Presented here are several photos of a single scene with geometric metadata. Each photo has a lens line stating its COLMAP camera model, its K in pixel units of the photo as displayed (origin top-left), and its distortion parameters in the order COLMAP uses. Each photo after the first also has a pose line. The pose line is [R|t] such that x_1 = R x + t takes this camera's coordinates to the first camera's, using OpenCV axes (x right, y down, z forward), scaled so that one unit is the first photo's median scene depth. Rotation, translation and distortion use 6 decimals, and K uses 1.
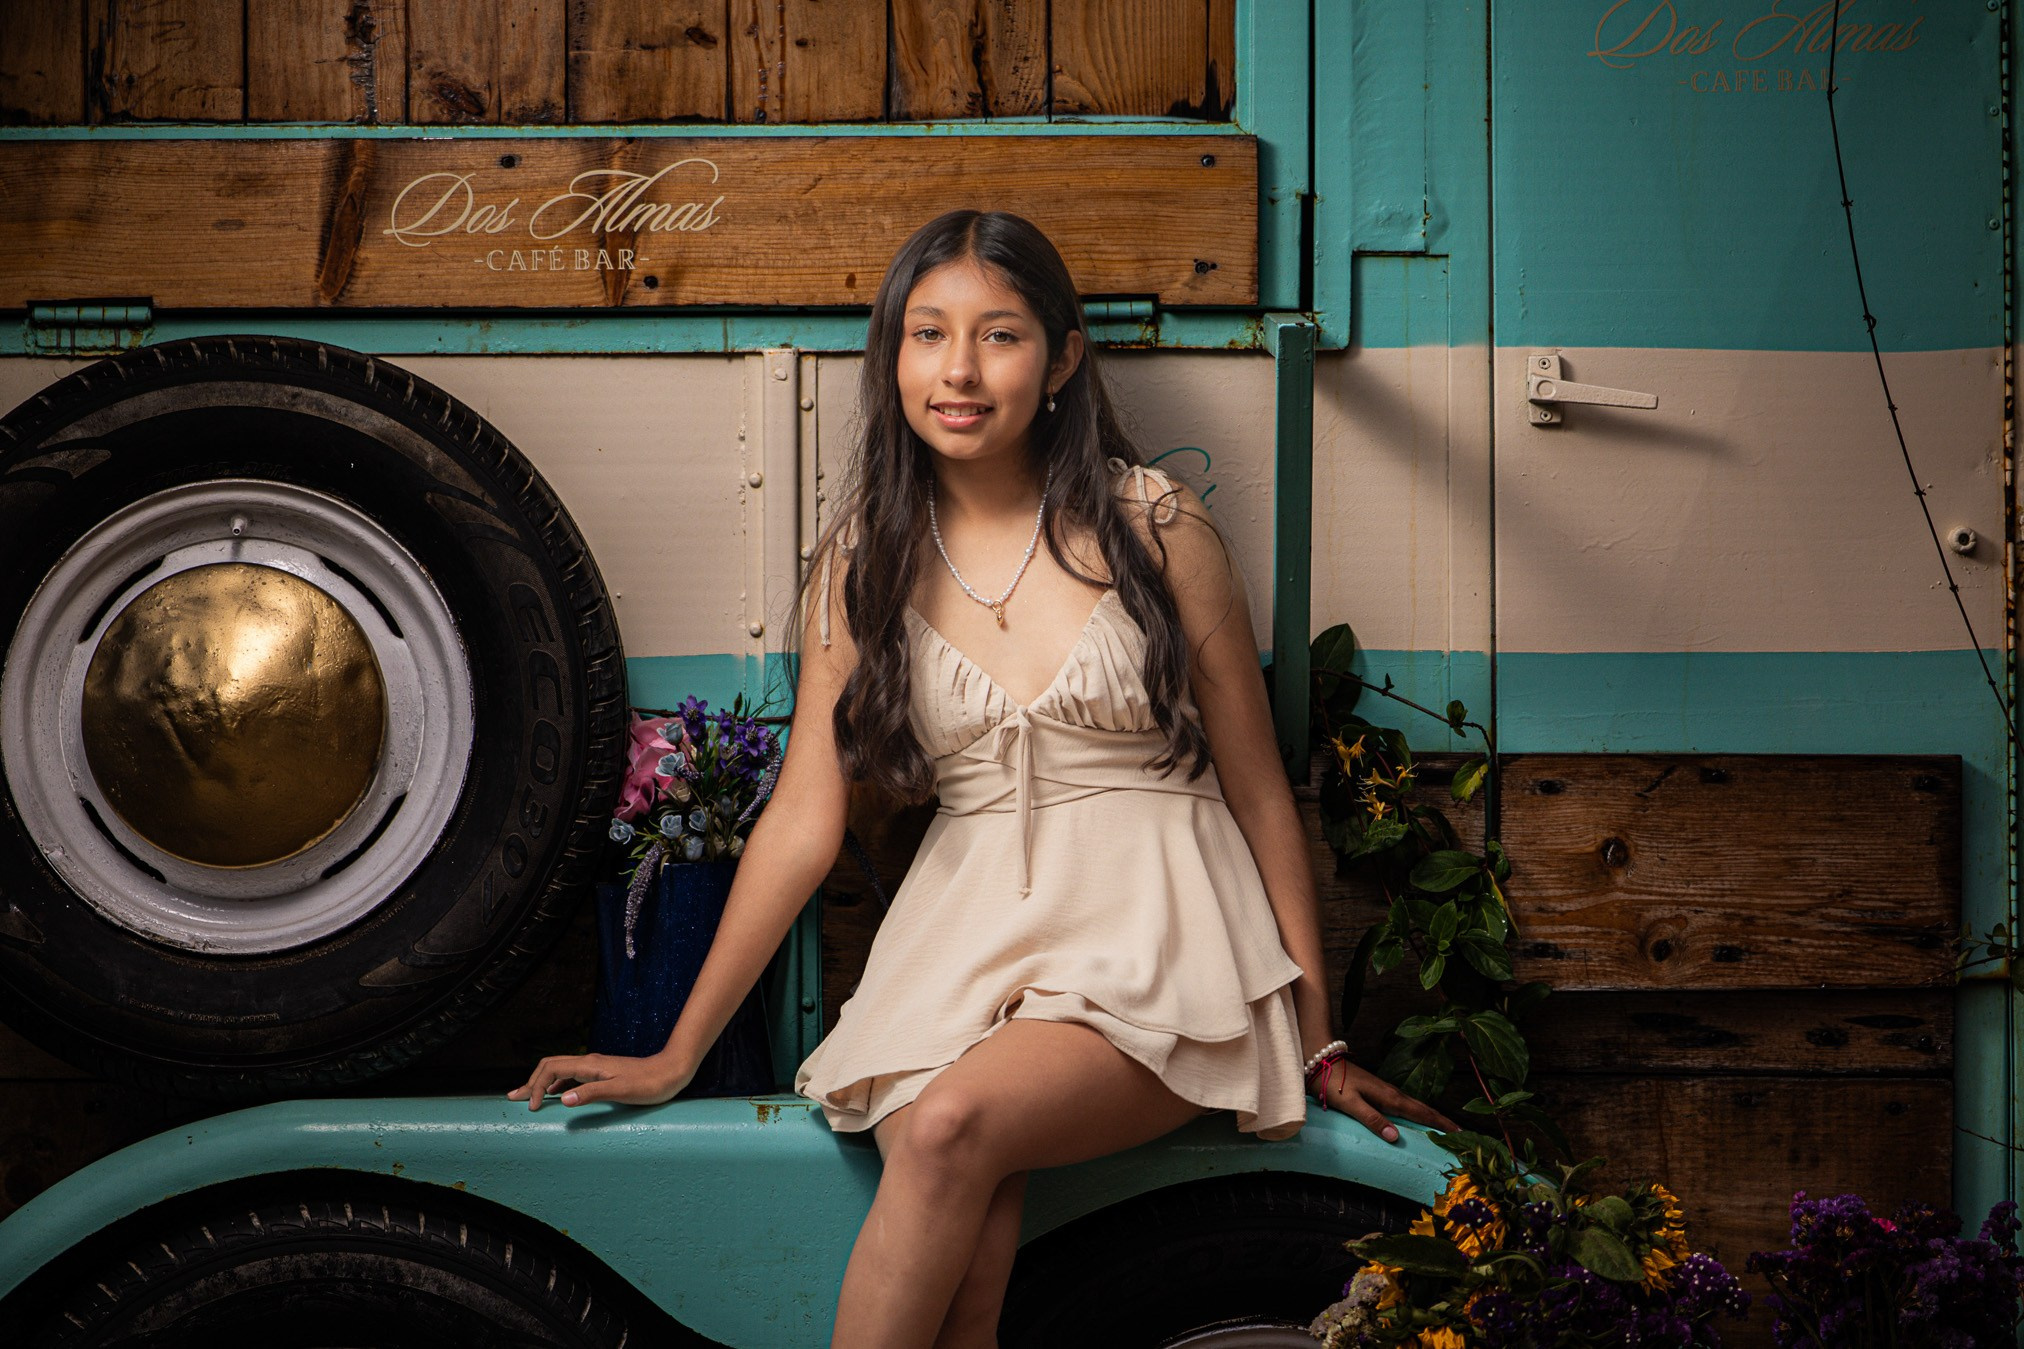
lens RADIAL K [[11503.9, 0, 1012.0], [0, 11503.9, 674.5], [0, 0, 1]] dist [-0.017069, 7.790038]
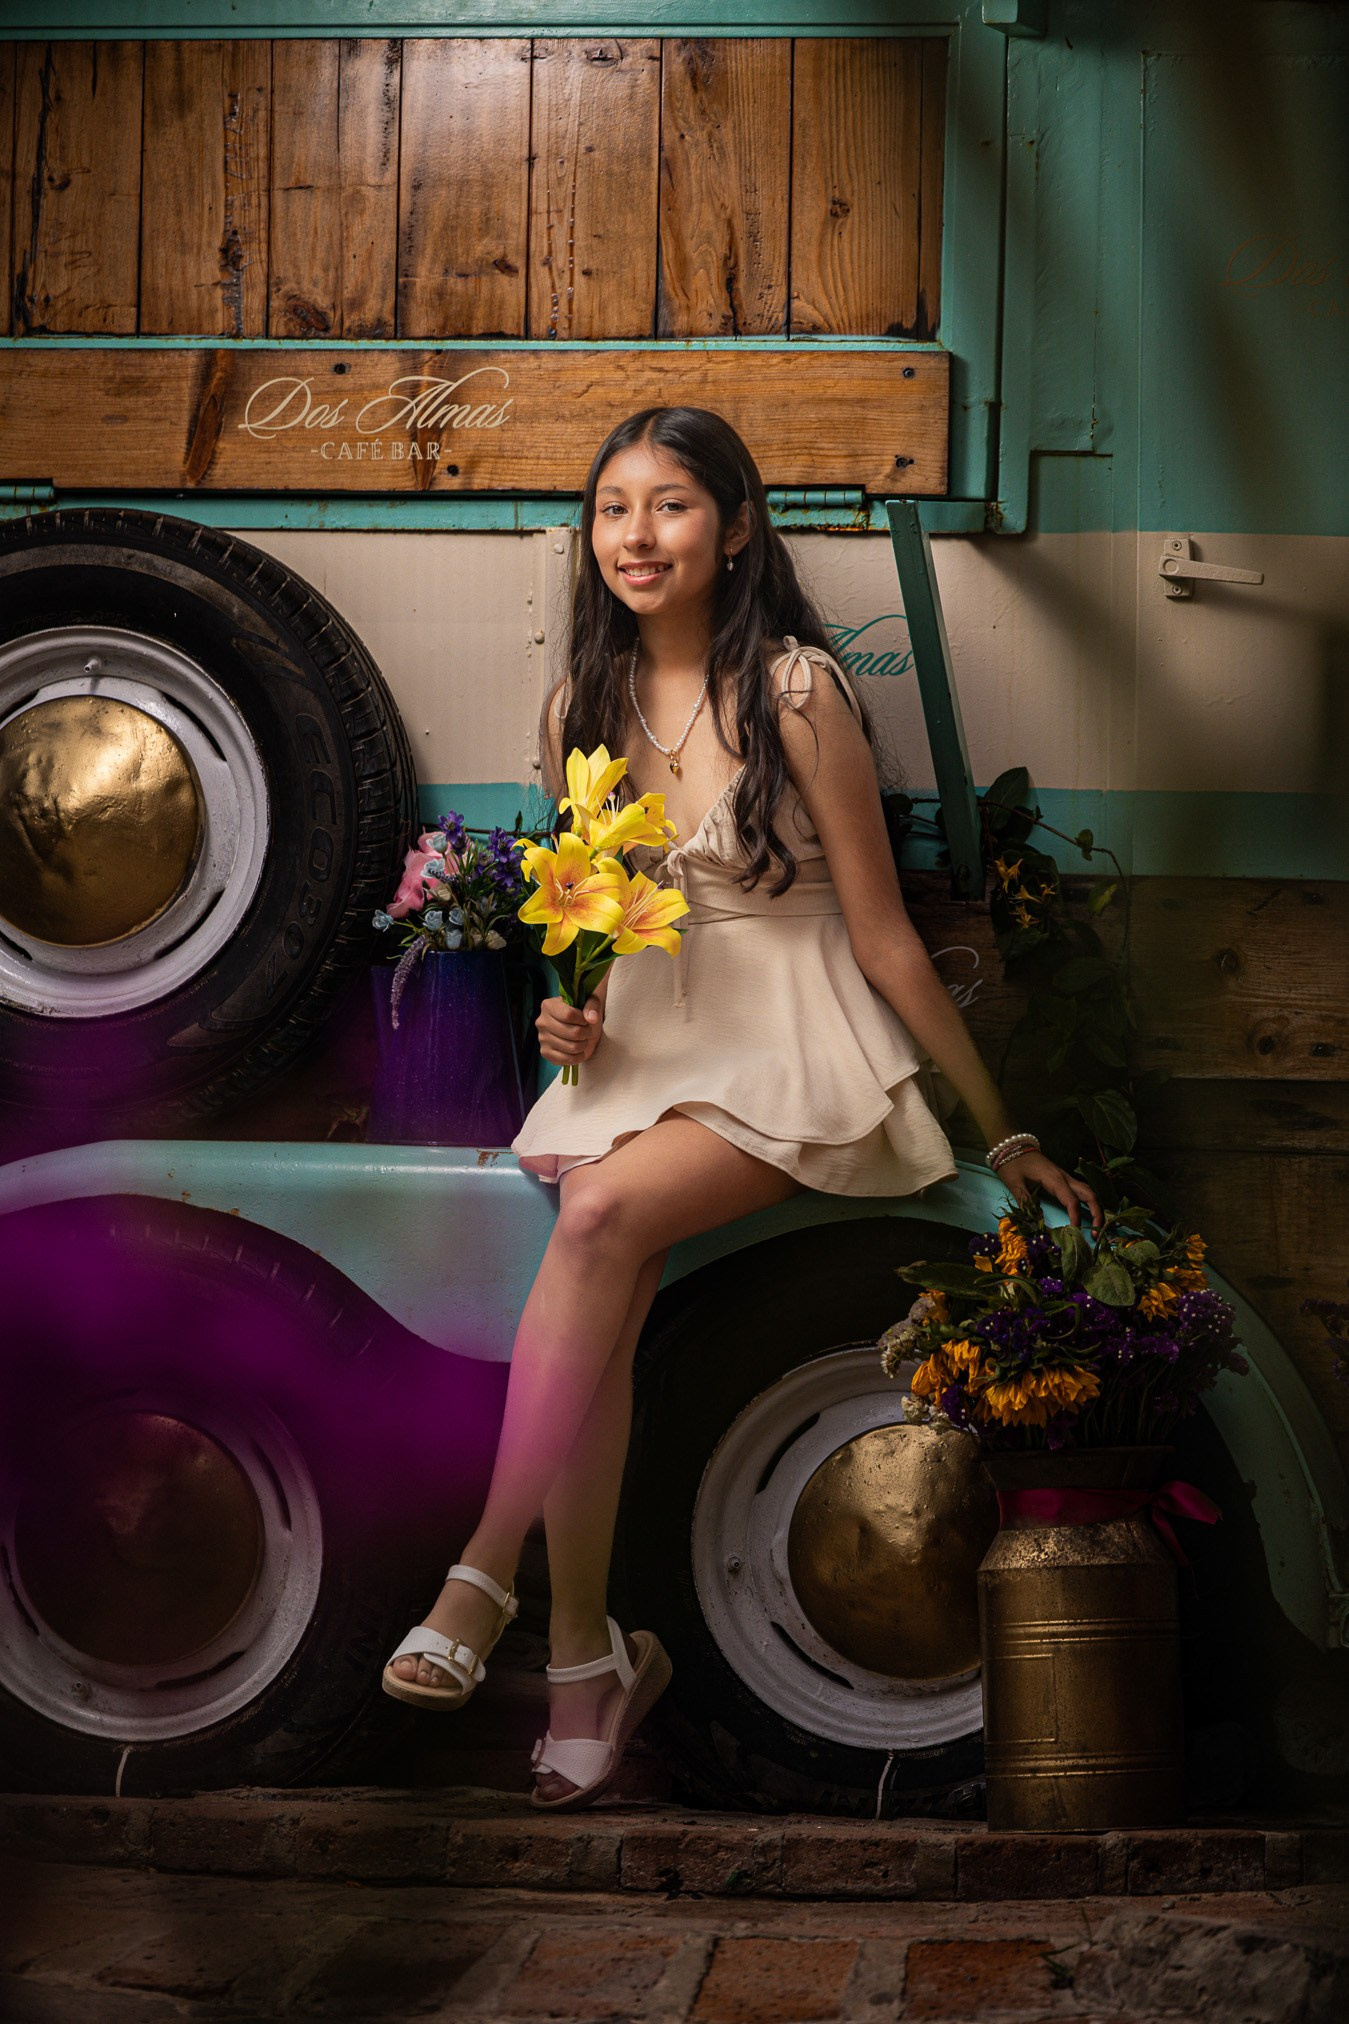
lens RADIAL K [[10577.9, 0, 674.5], [0, 10577.9, 1012.0], [0, 0, 1]] dist [0.104446, -1.840278]
pose [[0.975802, 0.021555, -0.217591, 0.232864], [-0.023749, 0.999690, -0.007473, 0.030076], [0.217362, 0.012460, 0.976011, -0.070304]]
